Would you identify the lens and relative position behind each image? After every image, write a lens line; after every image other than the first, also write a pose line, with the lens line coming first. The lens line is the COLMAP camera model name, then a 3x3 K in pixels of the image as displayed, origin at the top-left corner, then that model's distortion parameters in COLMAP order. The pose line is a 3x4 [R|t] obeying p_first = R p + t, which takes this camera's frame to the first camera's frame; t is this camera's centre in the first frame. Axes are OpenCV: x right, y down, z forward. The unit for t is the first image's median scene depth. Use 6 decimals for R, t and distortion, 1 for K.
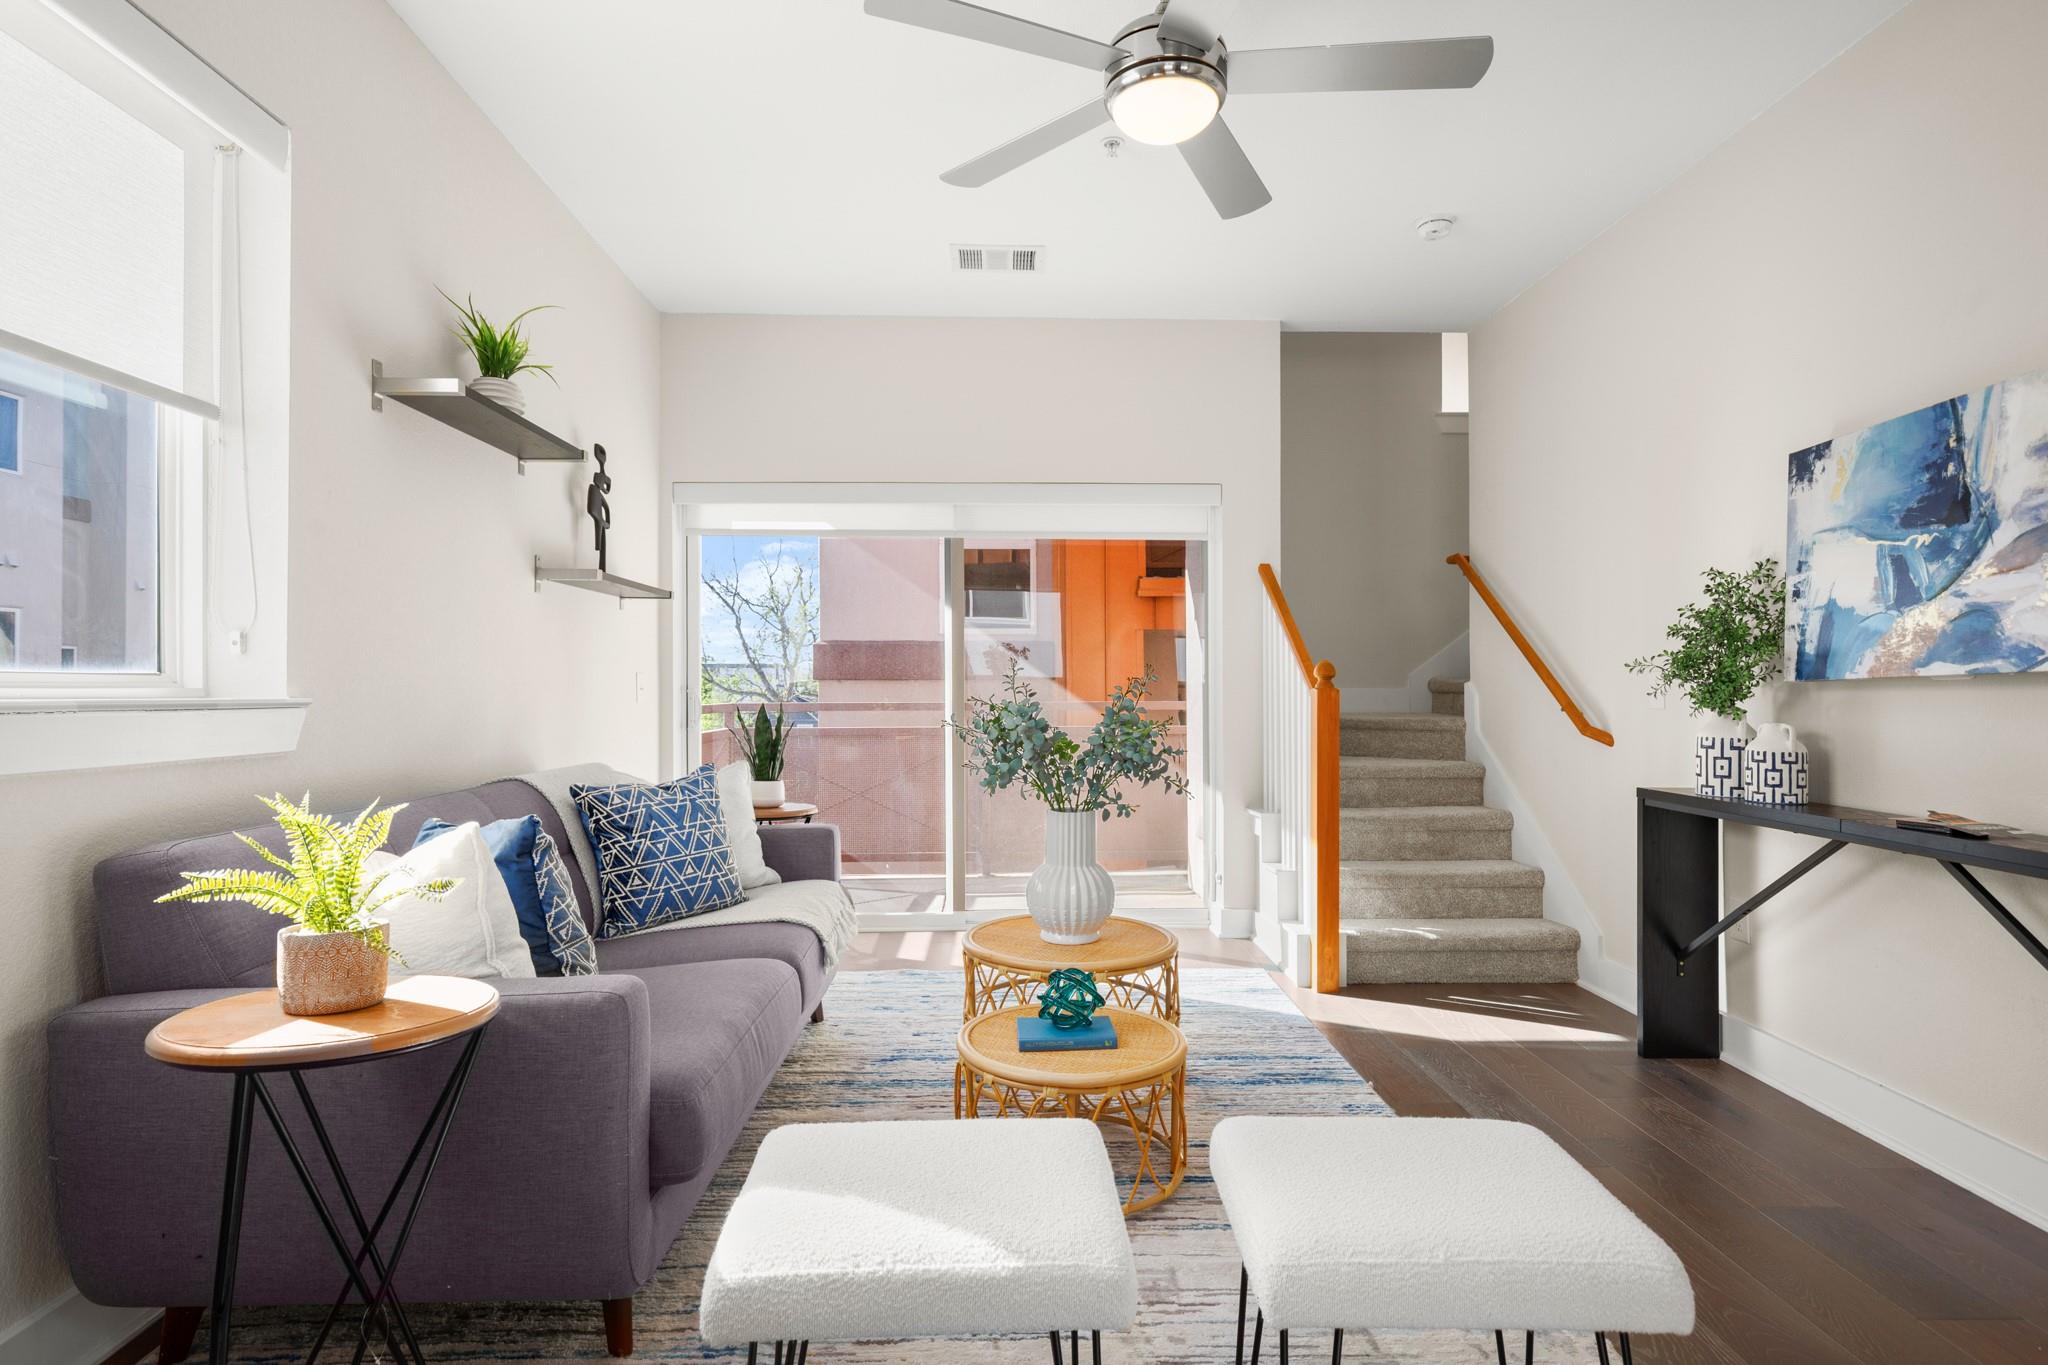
lens RADIAL K [[1076.5, 0, 1023.8], [0, 1076.5, 675.7], [0, 0, 1]] dist [0.014148, 0.000338]
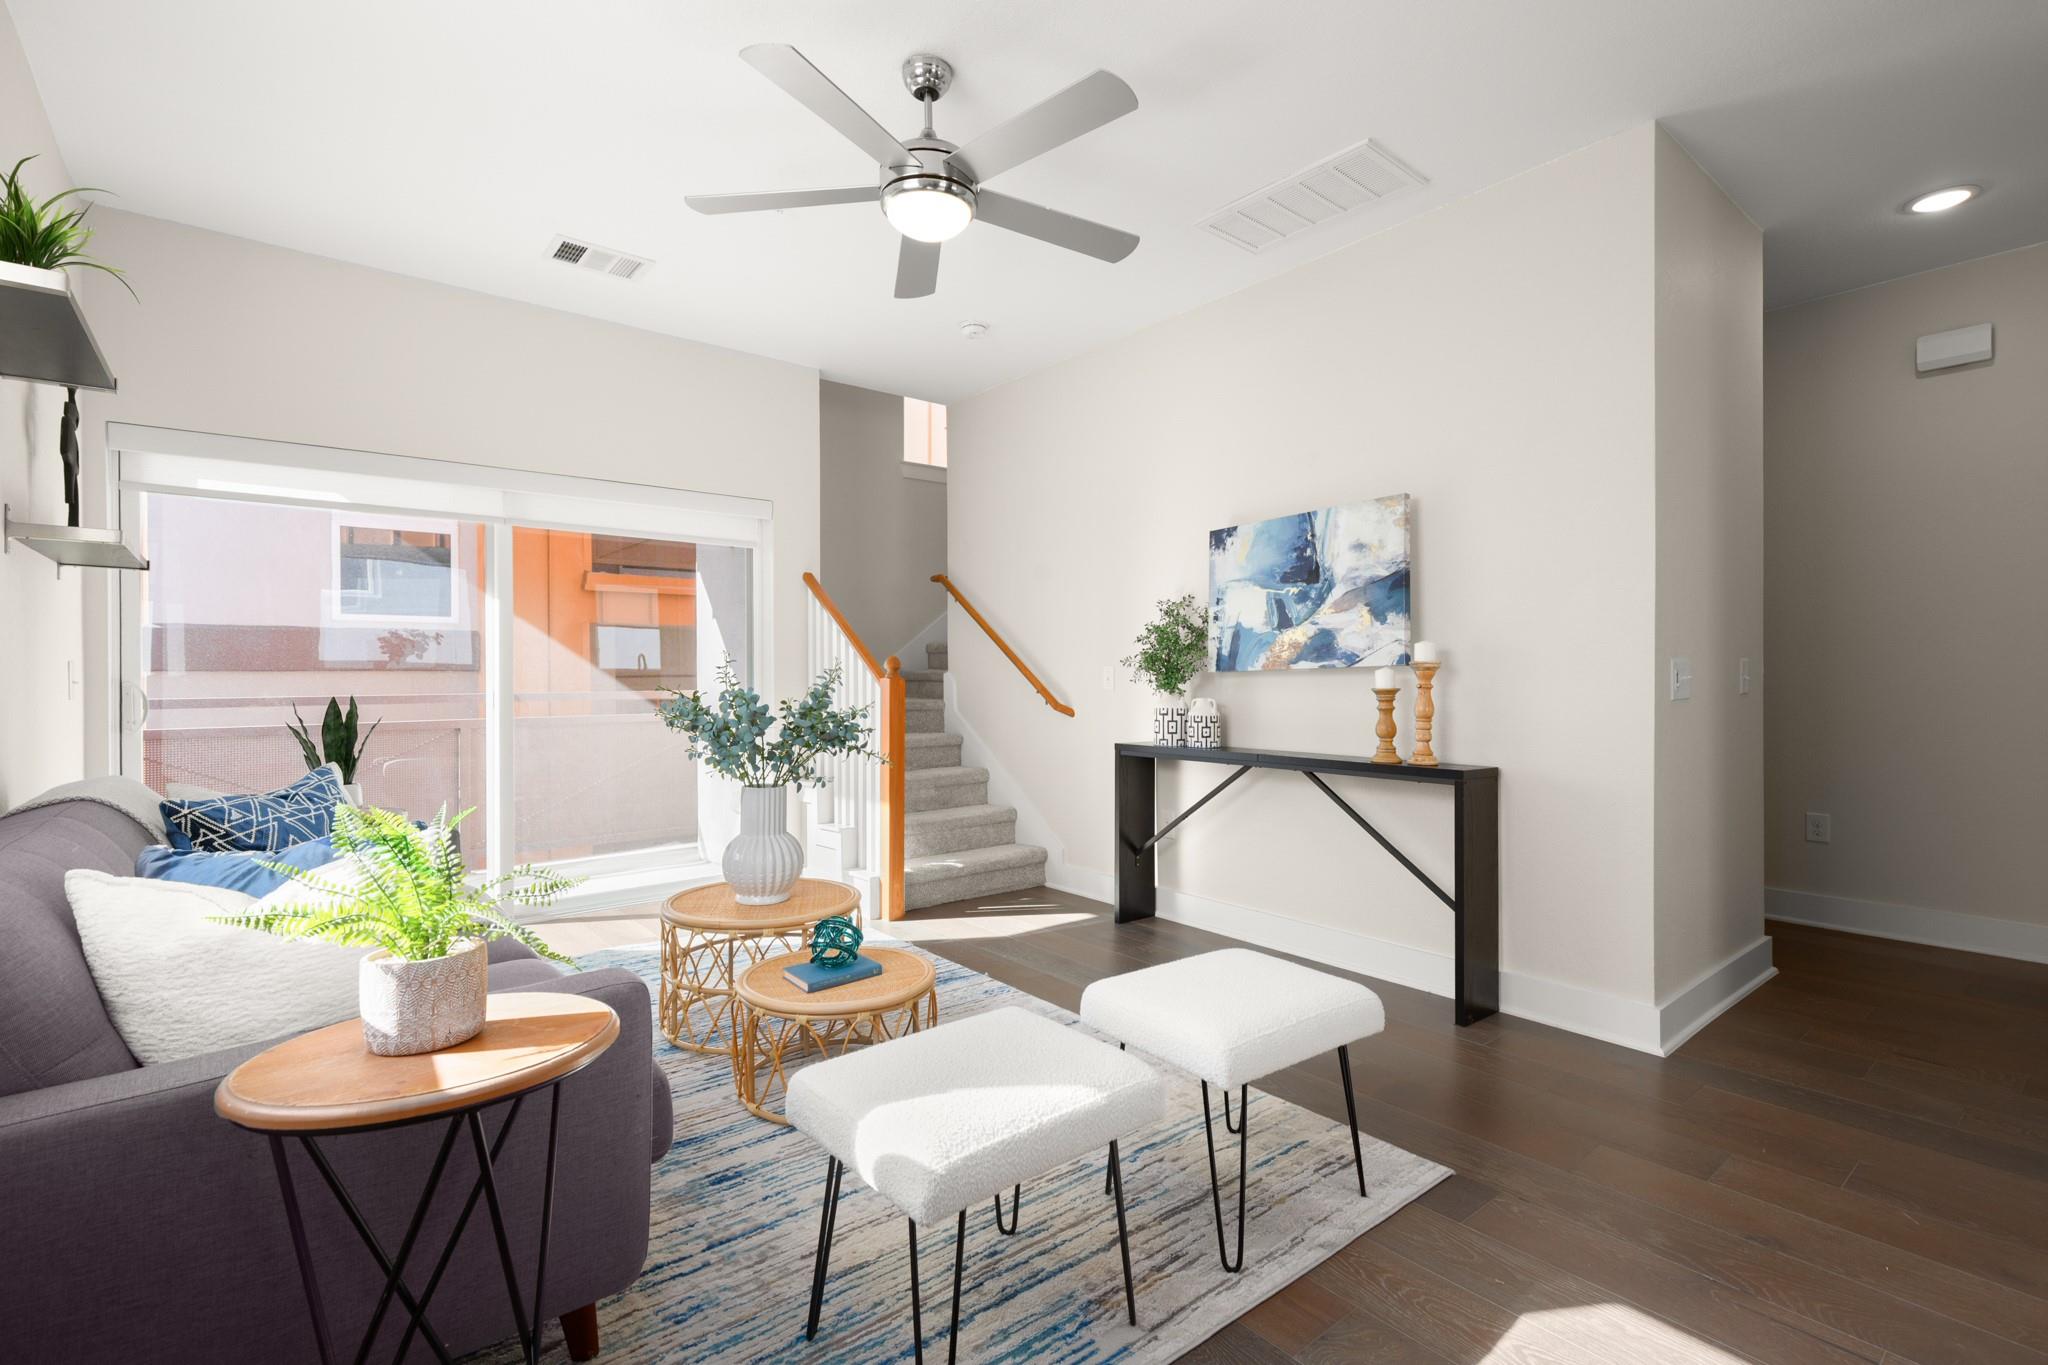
lens RADIAL K [[947.0, 0, 1027.5], [0, 947.0, 674.2], [0, 0, 1]] dist [0.016400, -0.000153]
pose [[0.792450, -0.001394, 0.609935, -0.346524], [-0.002888, 0.999978, 0.006037, 0.000662], [-0.609930, -0.006546, 0.792428, 0.043604]]
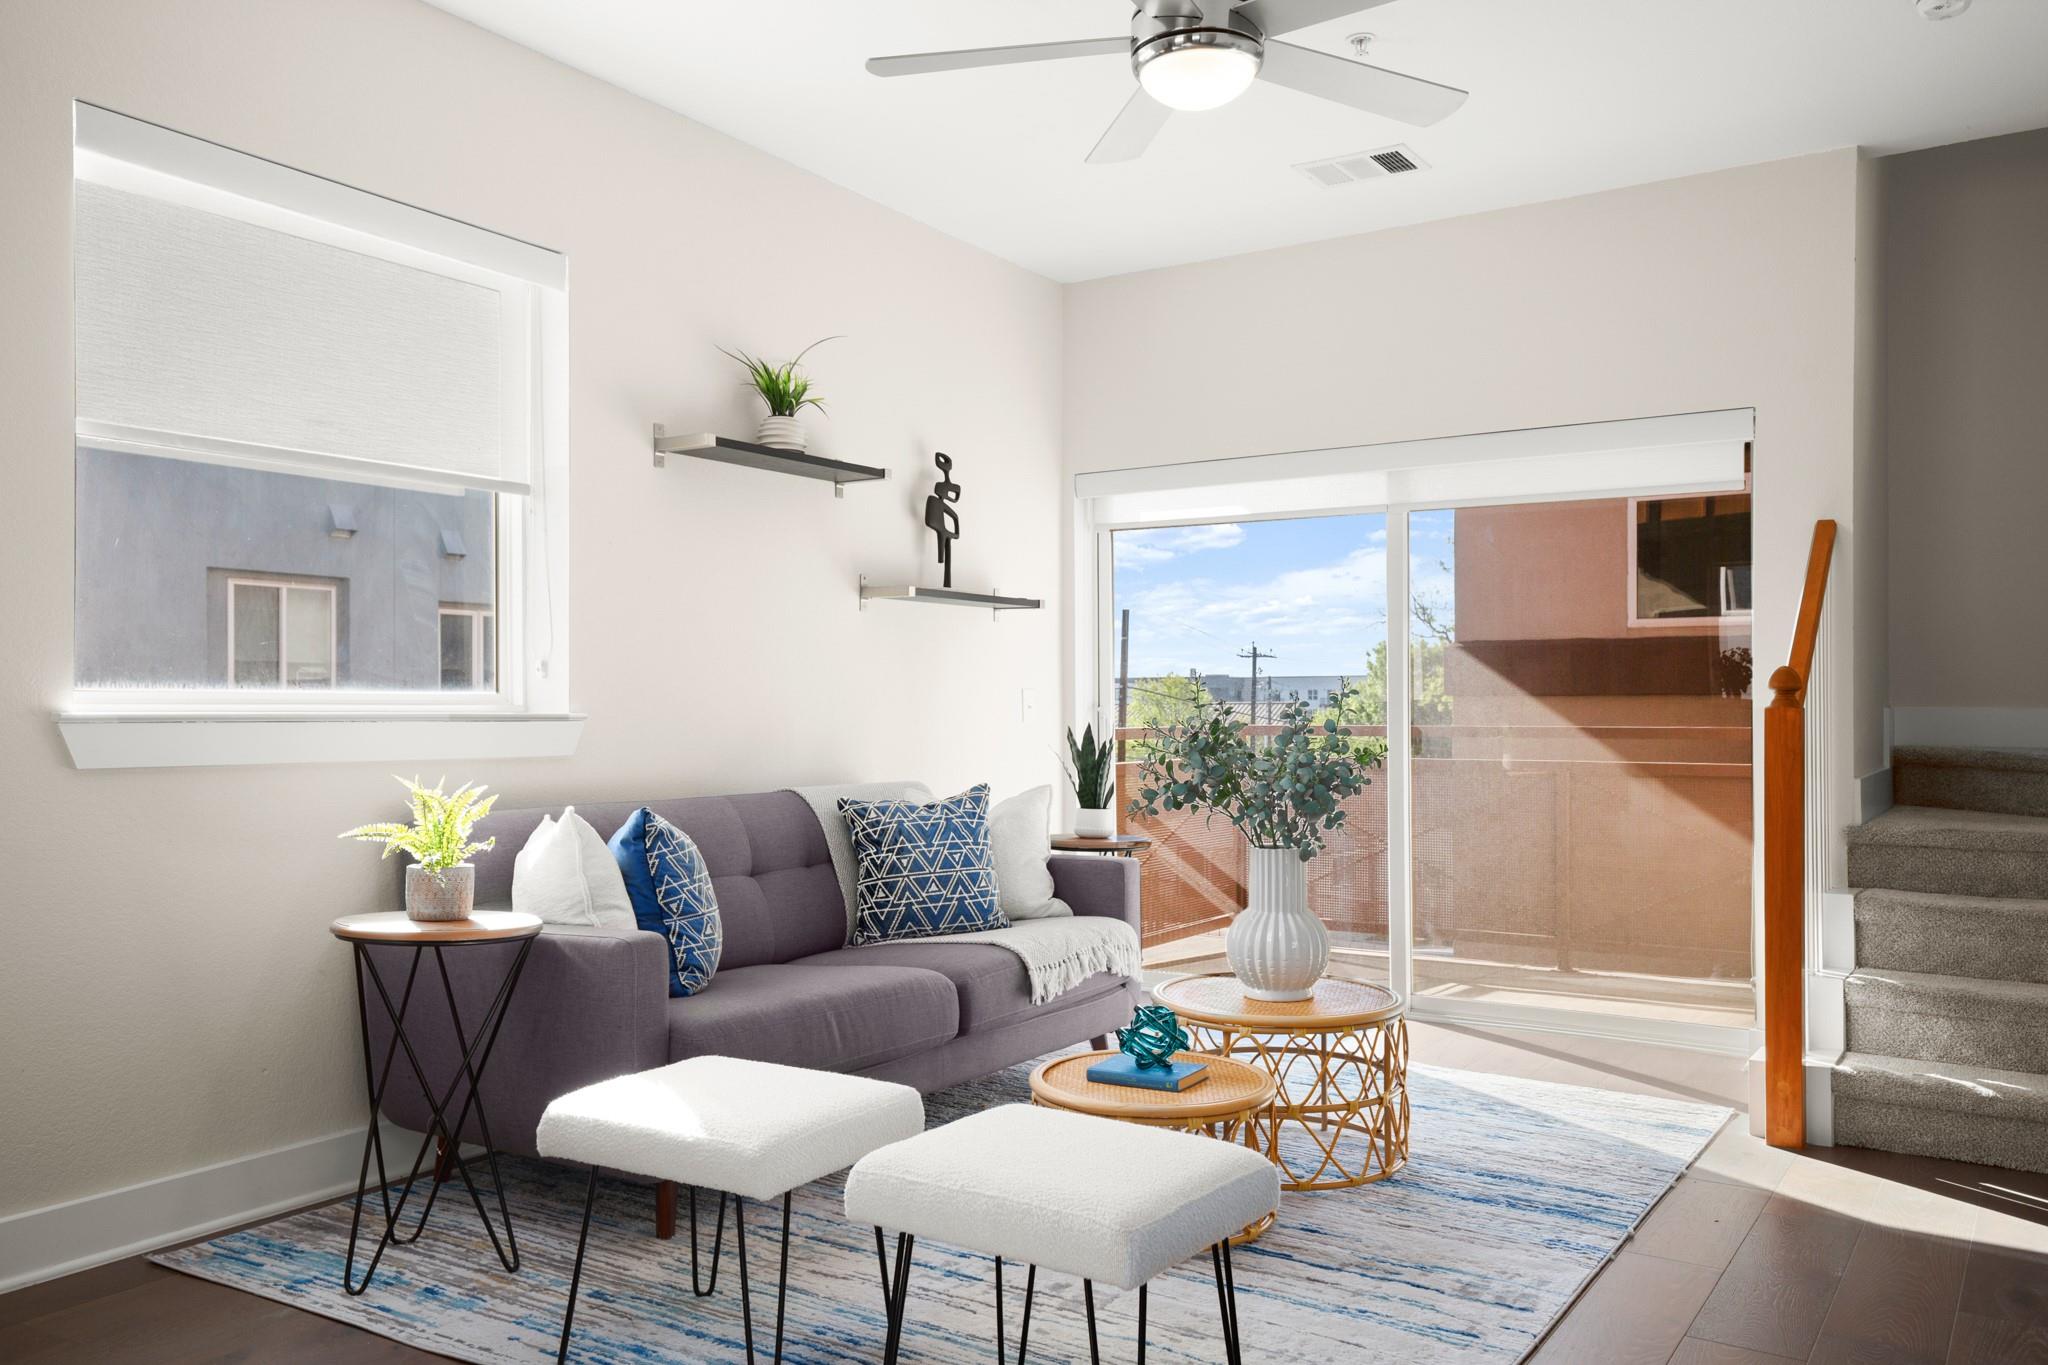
lens RADIAL K [[1593.7, 0, 1021.9], [0, 1593.7, 700.7], [0, 0, 1]] dist [0.066570, 0.000720]
pose [[0.821406, -0.001467, -0.570342, 0.610413], [0.005477, 0.999971, 0.005317, -0.000283], [0.570317, -0.007492, 0.821390, -0.167228]]
